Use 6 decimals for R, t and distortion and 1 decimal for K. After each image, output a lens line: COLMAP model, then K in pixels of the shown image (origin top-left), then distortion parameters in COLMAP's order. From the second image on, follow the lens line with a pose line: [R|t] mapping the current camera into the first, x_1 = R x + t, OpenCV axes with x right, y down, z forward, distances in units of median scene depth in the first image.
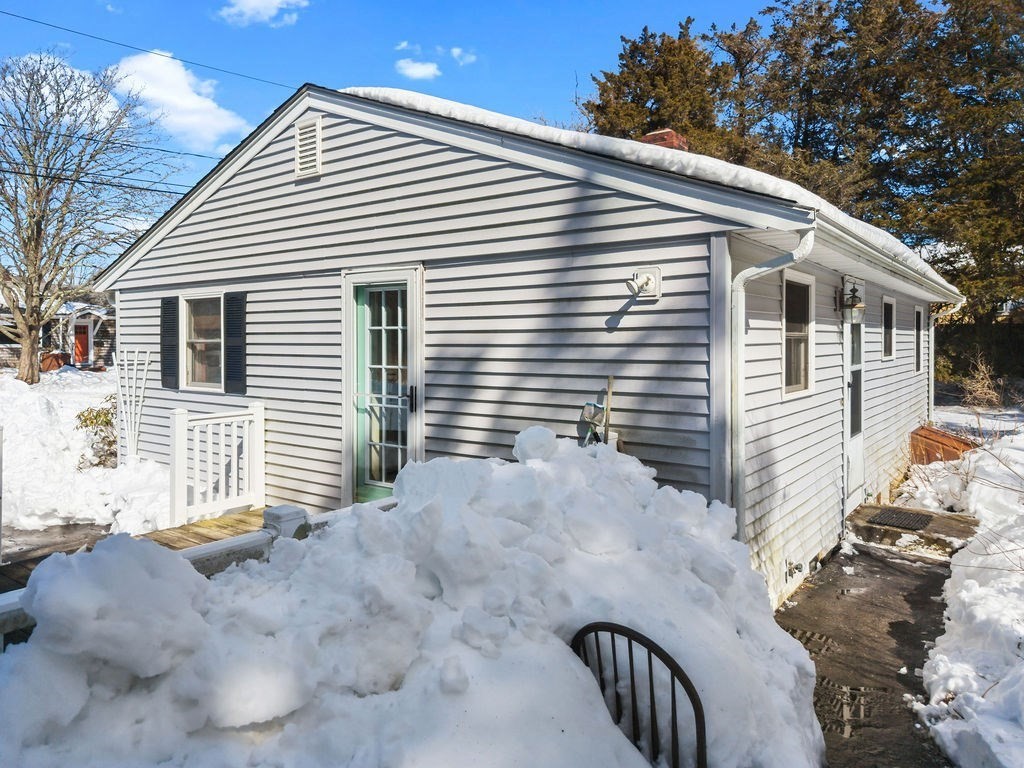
lens RADIAL K [[698.8, 0, 511.5], [0, 698.8, 359.1], [0, 0, 1]] dist [0.063319, -0.089488]
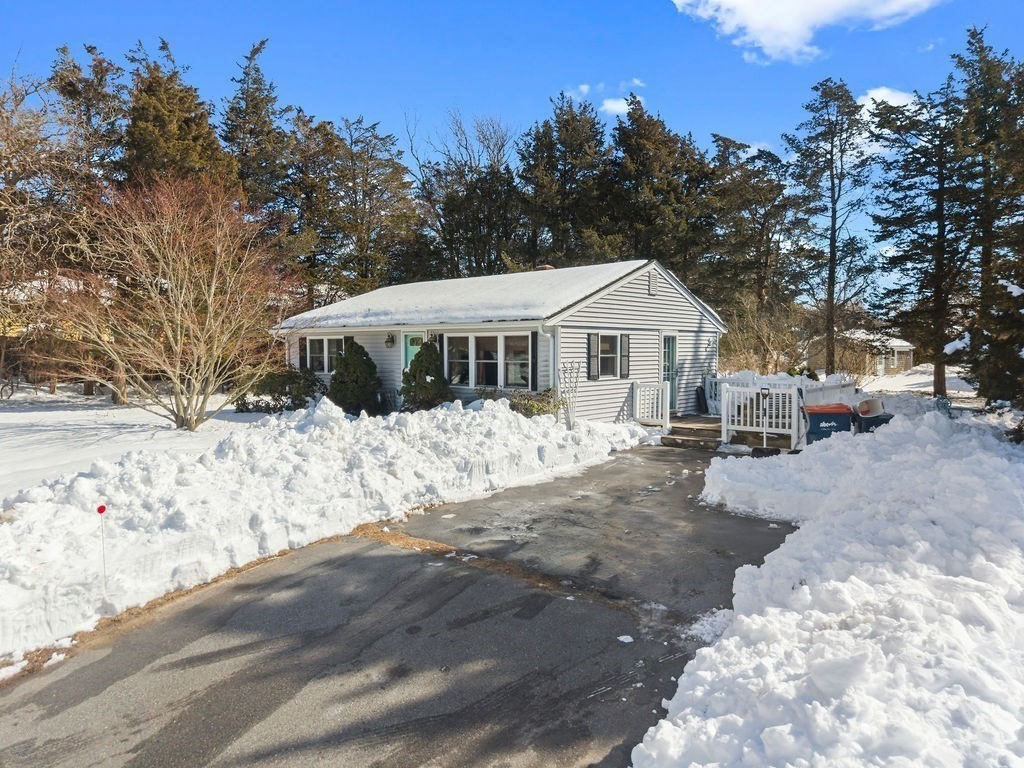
lens RADIAL K [[698.8, 0, 511.5], [0, 698.8, 359.1], [0, 0, 1]] dist [0.063319, -0.089488]
pose [[0.067253, -0.014095, 0.997636, -3.059726], [0.025785, 0.999591, 0.012384, -0.058644], [-0.997403, 0.024891, 0.067589, 1.385109]]
